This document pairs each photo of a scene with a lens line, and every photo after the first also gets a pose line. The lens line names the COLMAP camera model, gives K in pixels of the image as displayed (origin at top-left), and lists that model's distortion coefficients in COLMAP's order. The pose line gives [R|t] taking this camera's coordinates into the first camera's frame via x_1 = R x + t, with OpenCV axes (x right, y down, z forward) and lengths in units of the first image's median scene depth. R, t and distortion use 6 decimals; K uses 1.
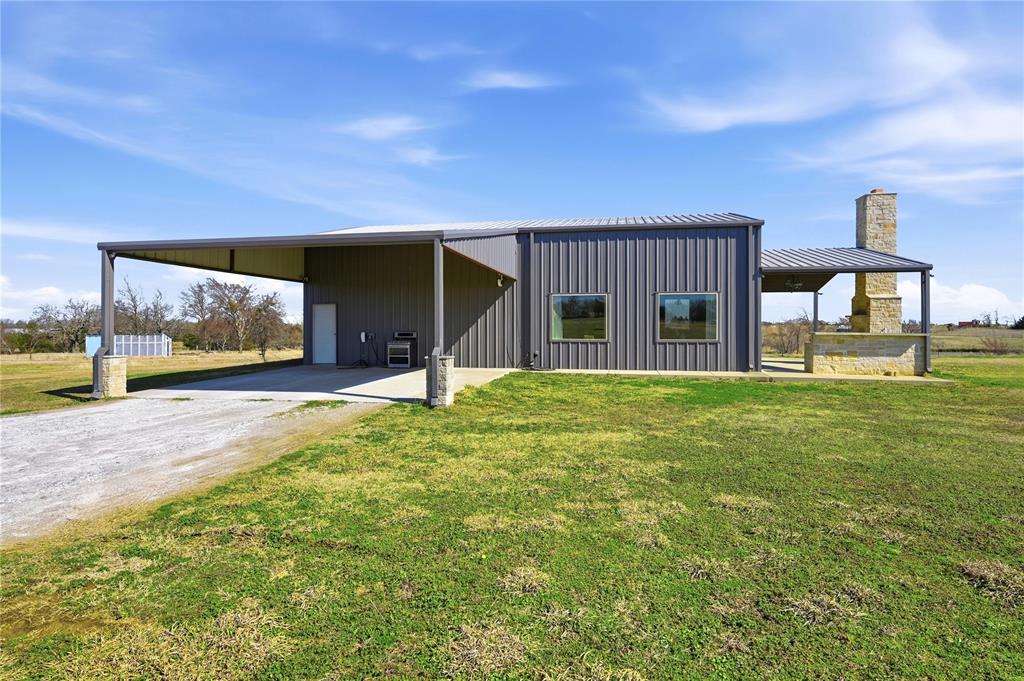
lens RADIAL K [[542.4, 0, 514.4], [0, 542.4, 330.0], [0, 0, 1]] dist [-0.003266, 0.000096]
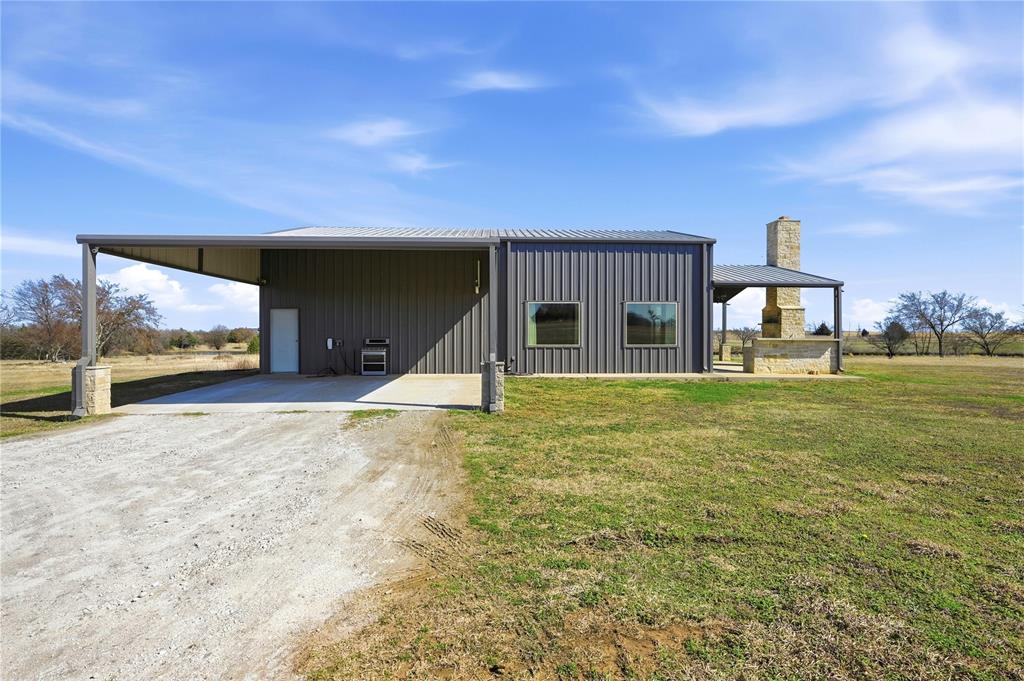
lens RADIAL K [[531.6, 0, 512.0], [0, 531.6, 340.5], [0, 0, 1]] dist [-0.008118, -0.000401]
pose [[0.972343, -0.002839, 0.233540, -0.205483], [0.000803, 0.999961, 0.008813, -0.000688], [-0.233556, -0.008381, 0.972307, 0.017844]]
